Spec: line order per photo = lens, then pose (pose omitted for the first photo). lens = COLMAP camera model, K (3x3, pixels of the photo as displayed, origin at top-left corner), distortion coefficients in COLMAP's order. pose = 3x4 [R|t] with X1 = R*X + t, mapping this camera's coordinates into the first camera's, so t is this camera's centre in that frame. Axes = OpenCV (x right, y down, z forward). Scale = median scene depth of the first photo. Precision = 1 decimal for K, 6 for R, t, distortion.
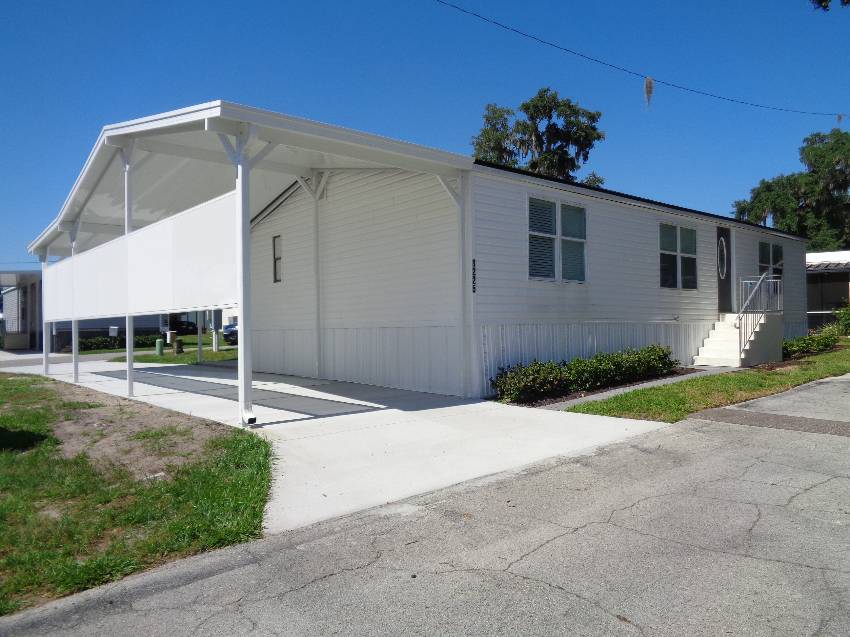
lens RADIAL K [[625.2, 0, 425.0], [0, 625.2, 318.5], [0, 0, 1]] dist [-0.010703, -0.001377]
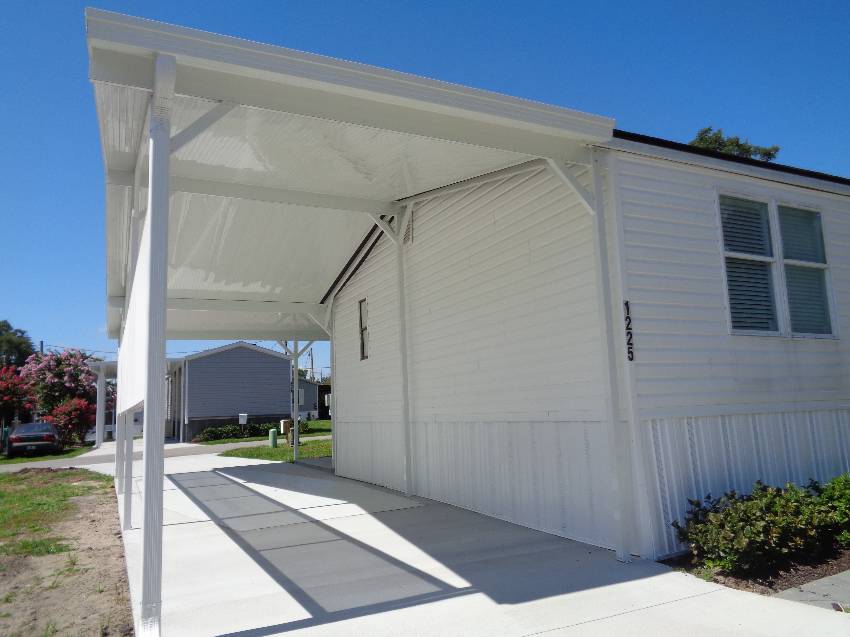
lens RADIAL K [[625.2, 0, 425.0], [0, 625.2, 318.5], [0, 0, 1]] dist [-0.010703, -0.001377]
pose [[0.968331, -0.056226, -0.243255, 0.034582], [0.025819, 0.991640, -0.126430, -0.012429], [0.248330, 0.116145, 0.961687, 0.378443]]
